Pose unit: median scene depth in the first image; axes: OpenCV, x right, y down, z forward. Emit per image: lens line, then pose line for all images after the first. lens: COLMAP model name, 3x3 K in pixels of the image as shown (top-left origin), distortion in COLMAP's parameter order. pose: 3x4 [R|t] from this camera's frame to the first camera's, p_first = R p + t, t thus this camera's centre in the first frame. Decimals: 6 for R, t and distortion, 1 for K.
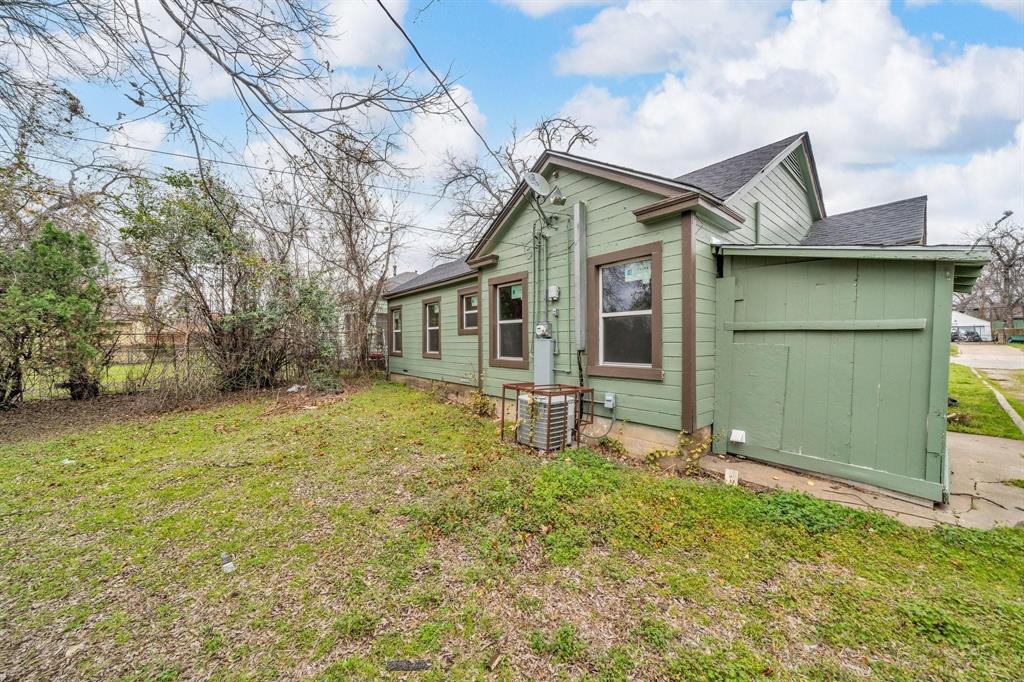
lens RADIAL K [[349.0, 0, 512.8], [0, 349.0, 342.2], [0, 0, 1]] dist [0.000060, 0.000056]
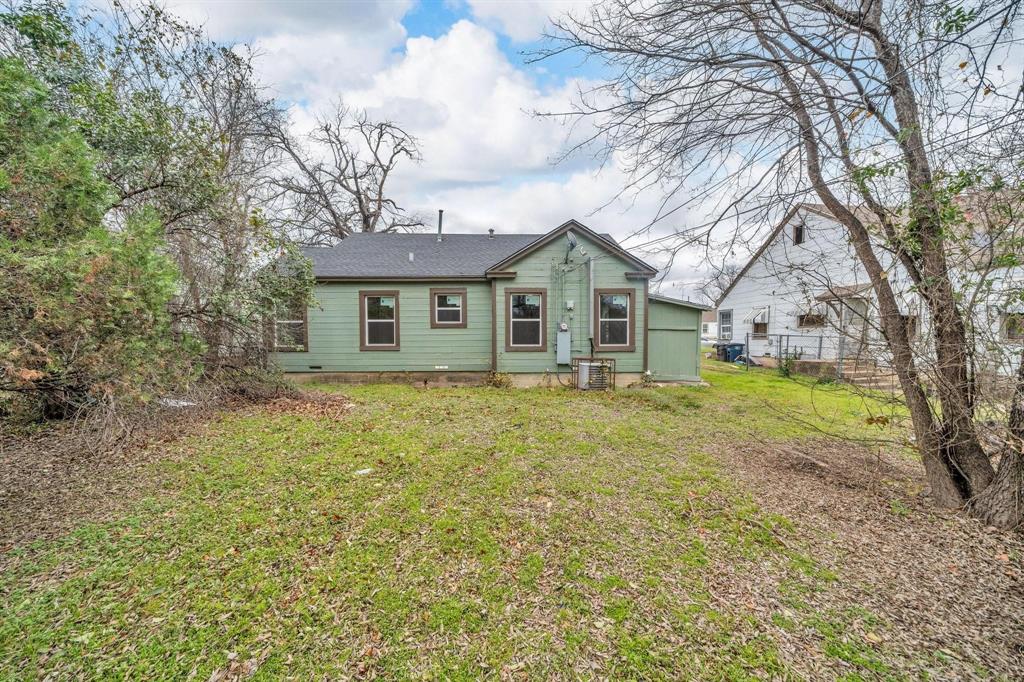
lens RADIAL K [[349.0, 0, 511.9], [0, 349.0, 346.0], [0, 0, 1]] dist [0.000060, 0.000056]
pose [[0.640414, -0.018030, 0.767818, -1.158150], [0.002341, 0.999766, 0.021524, 0.018477], [-0.768026, -0.011987, 0.640306, 0.109528]]
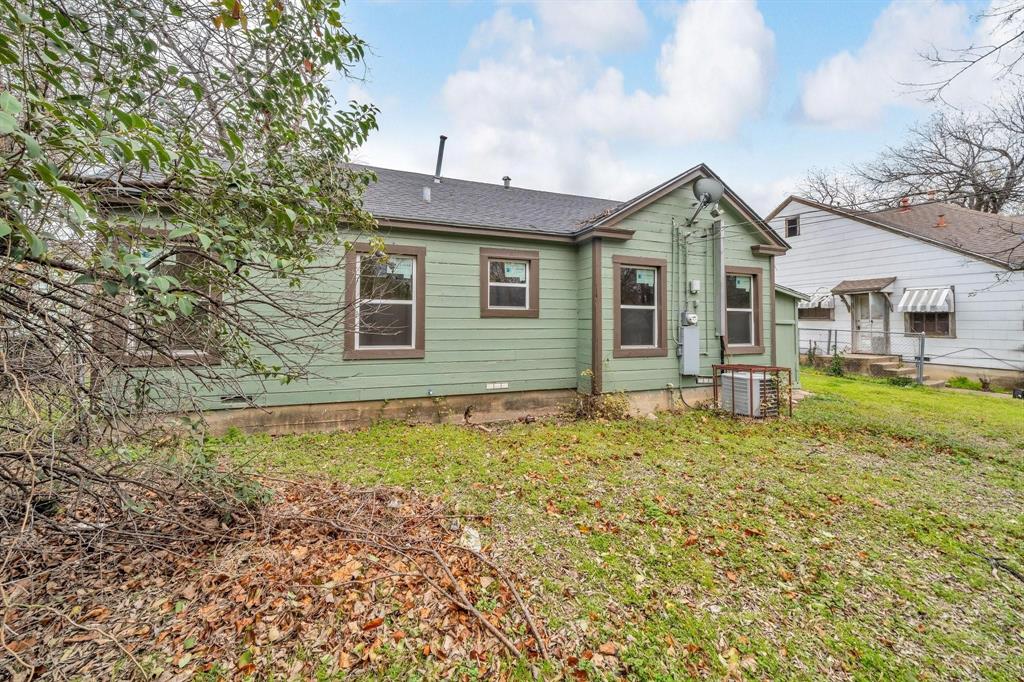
lens RADIAL K [[349.0, 0, 502.5], [0, 349.0, 317.7], [0, 0, 1]] dist [0.000060, 0.000056]
pose [[0.362770, 0.021693, 0.931626, -1.002485], [-0.004464, 0.999758, -0.021541, -0.008851], [-0.931868, 0.003656, 0.362779, 0.992442]]
